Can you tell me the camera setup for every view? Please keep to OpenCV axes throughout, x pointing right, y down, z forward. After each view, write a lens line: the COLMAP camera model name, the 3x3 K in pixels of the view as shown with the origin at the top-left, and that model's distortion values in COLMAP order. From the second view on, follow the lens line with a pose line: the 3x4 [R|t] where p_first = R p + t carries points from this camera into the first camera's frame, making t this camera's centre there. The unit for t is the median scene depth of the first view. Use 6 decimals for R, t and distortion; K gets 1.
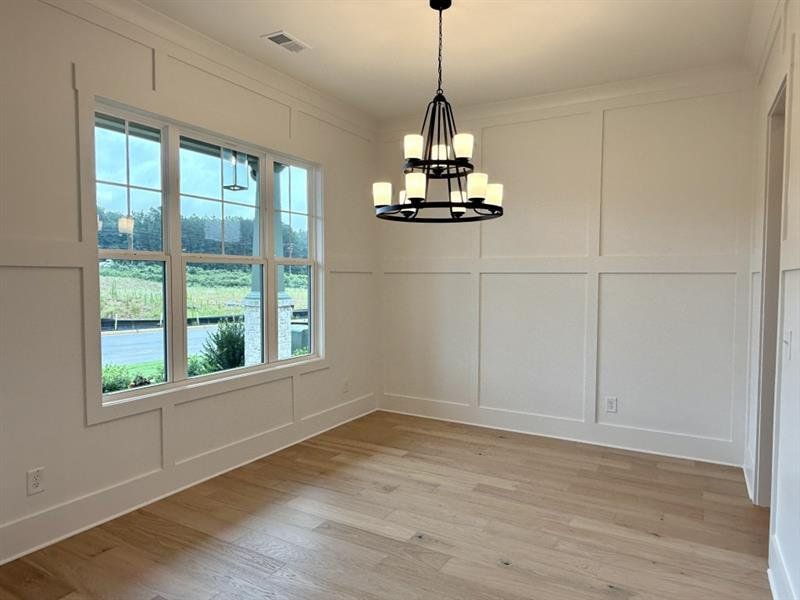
lens RADIAL K [[521.2, 0, 395.7], [0, 521.2, 299.6], [0, 0, 1]] dist [0.000626, 0.006365]
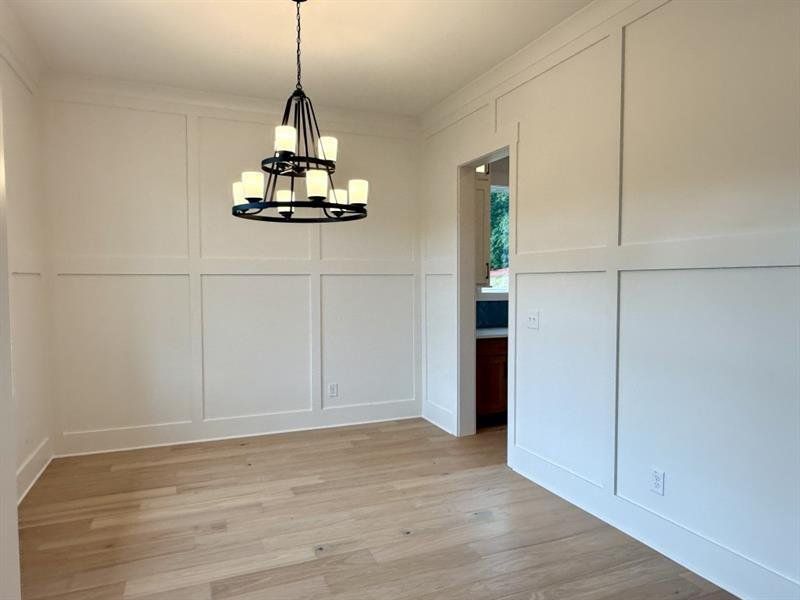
lens RADIAL K [[521.2, 0, 396.3], [0, 521.2, 300.7], [0, 0, 1]] dist [0.000626, 0.006365]
pose [[0.610922, -0.040244, 0.790668, -0.471450], [0.039583, 0.999011, 0.020264, -0.013312], [-0.790701, 0.018917, 0.611910, 0.223869]]
